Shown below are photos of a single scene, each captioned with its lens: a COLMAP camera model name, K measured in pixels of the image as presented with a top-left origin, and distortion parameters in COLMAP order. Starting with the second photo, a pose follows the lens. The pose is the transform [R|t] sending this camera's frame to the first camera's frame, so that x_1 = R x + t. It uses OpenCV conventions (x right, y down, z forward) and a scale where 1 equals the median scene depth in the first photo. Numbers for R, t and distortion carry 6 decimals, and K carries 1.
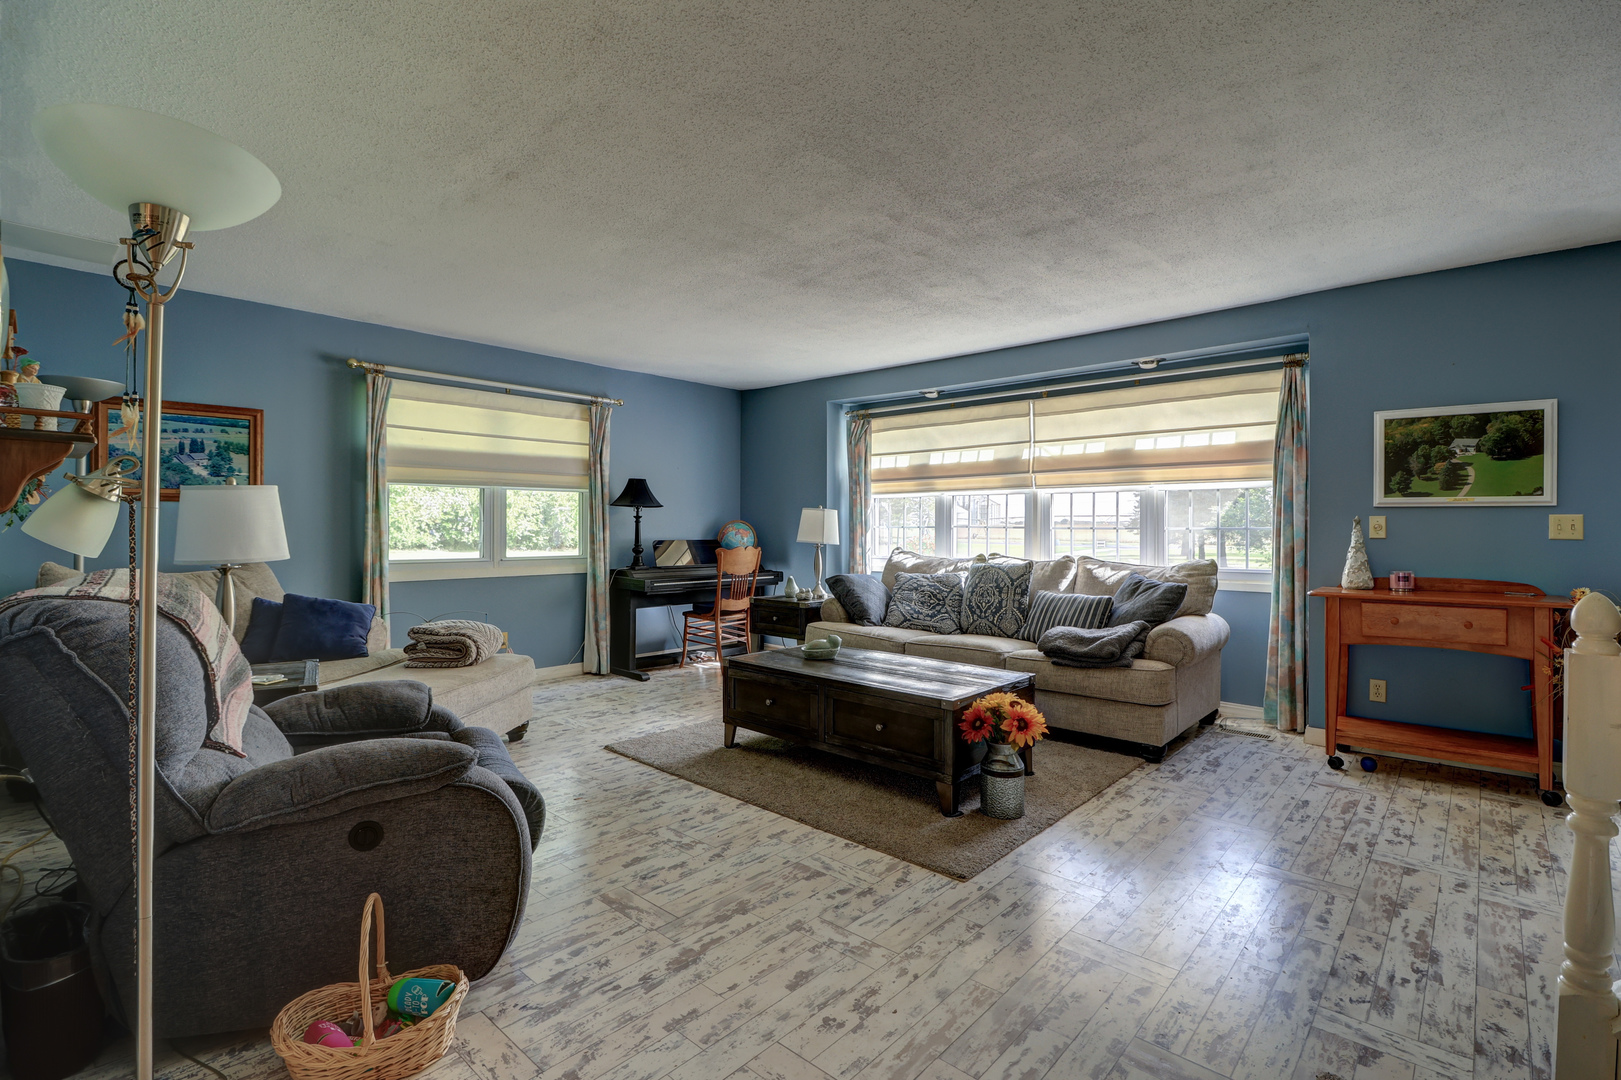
lens RADIAL K [[743.3, 0, 819.8], [0, 743.3, 527.2], [0, 0, 1]] dist [-0.005776, -0.008432]
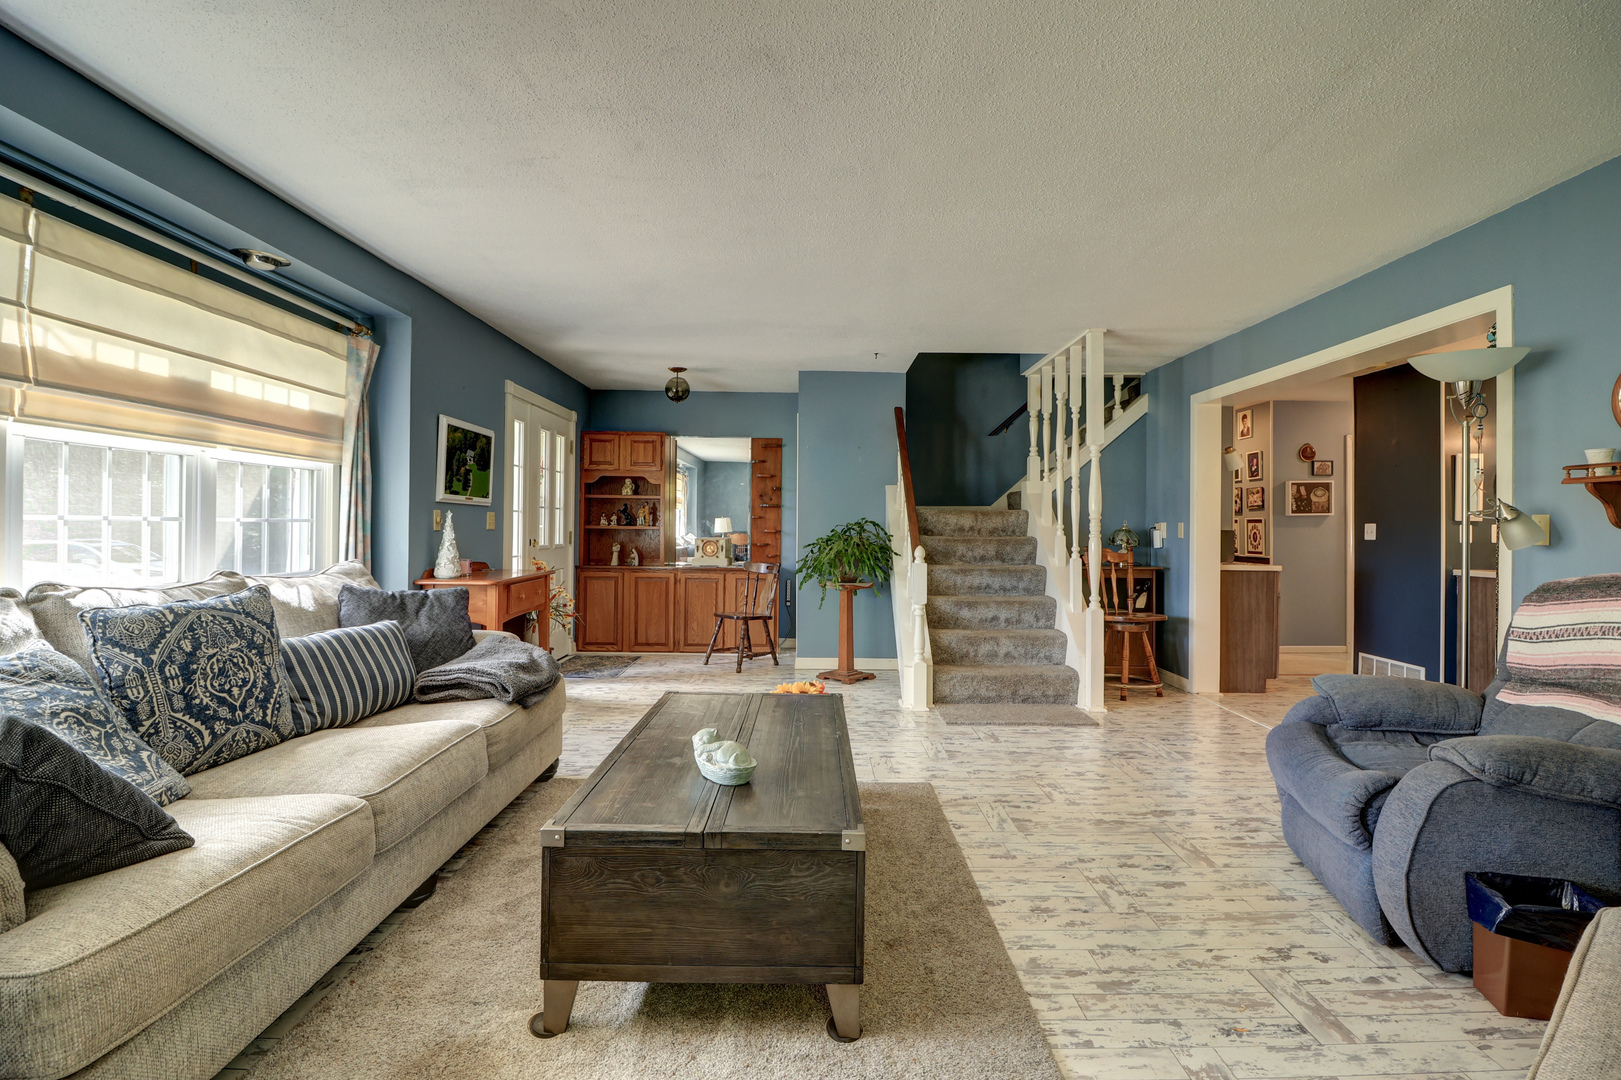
lens RADIAL K [[743.3, 0, 812.7], [0, 743.3, 538.7], [0, 0, 1]] dist [-0.005776, -0.008432]
pose [[-0.668449, -0.019951, 0.743490, -0.559964], [-0.012149, 0.999800, 0.015906, 0.002648], [-0.743659, 0.001600, -0.668558, 1.732724]]
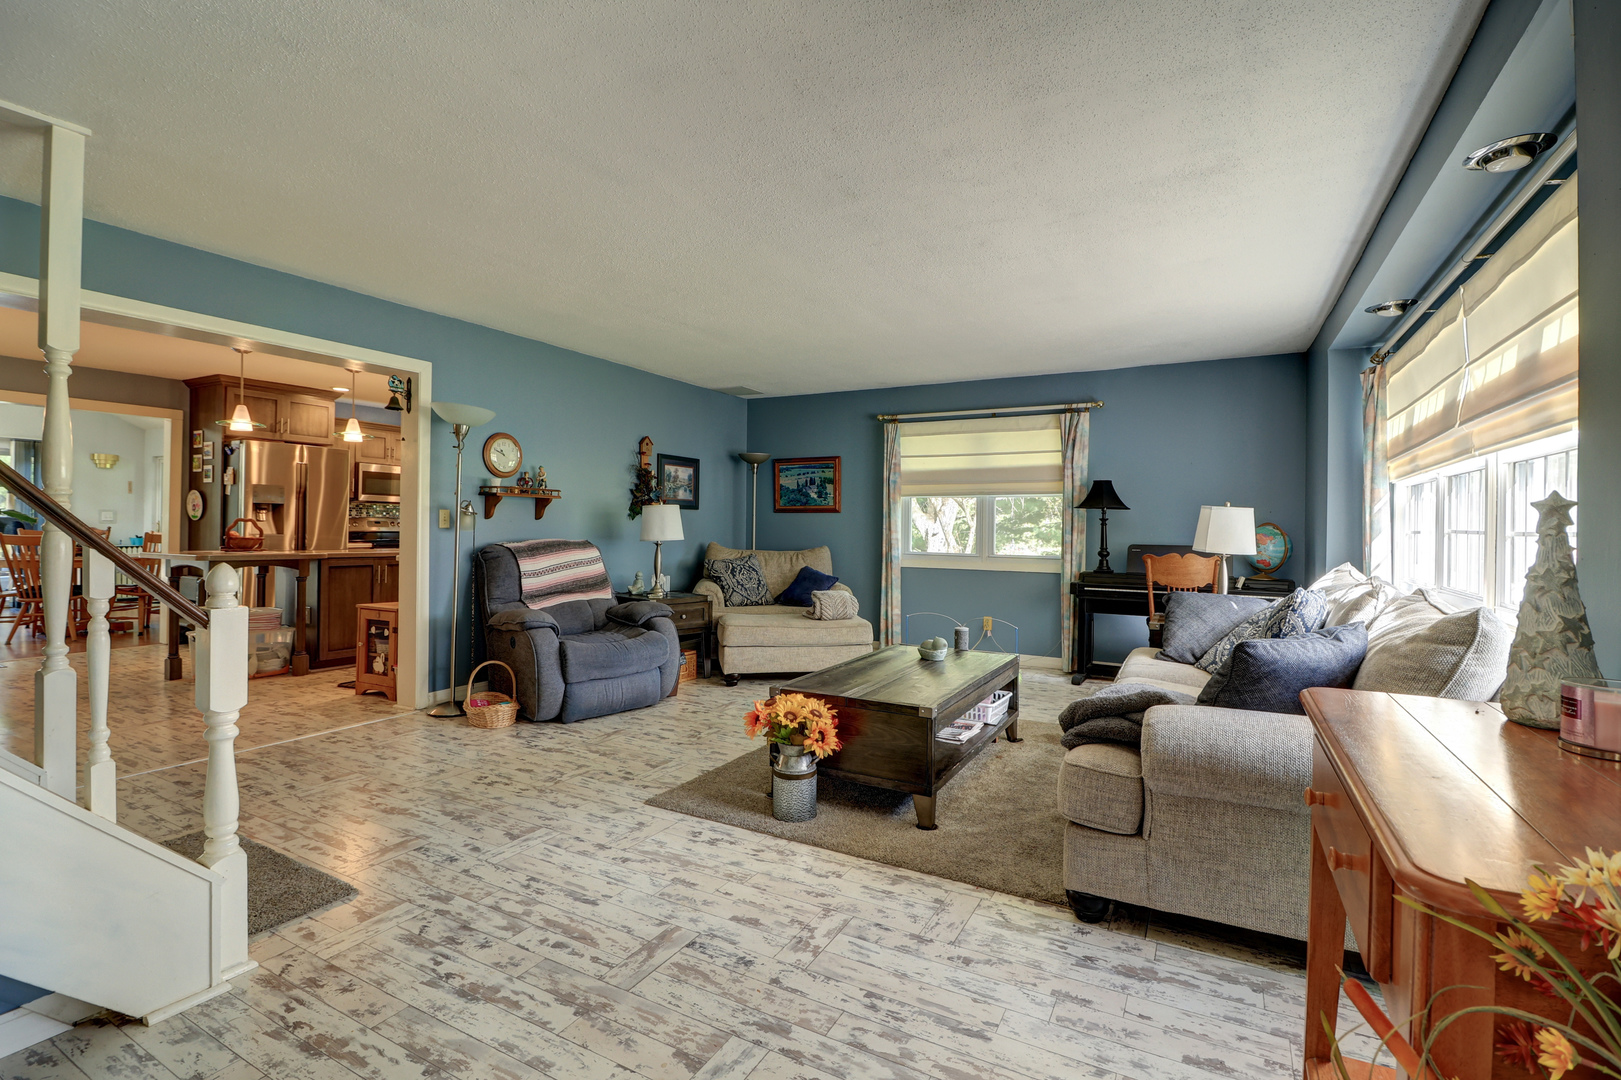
lens RADIAL K [[743.3, 0, 814.3], [0, 743.3, 526.1], [0, 0, 1]] dist [-0.005776, -0.008432]
pose [[0.237174, -0.001274, -0.971466, 1.242455], [-0.011435, 0.999926, -0.004103, 0.006789], [0.971400, 0.012082, 0.237142, 0.813092]]
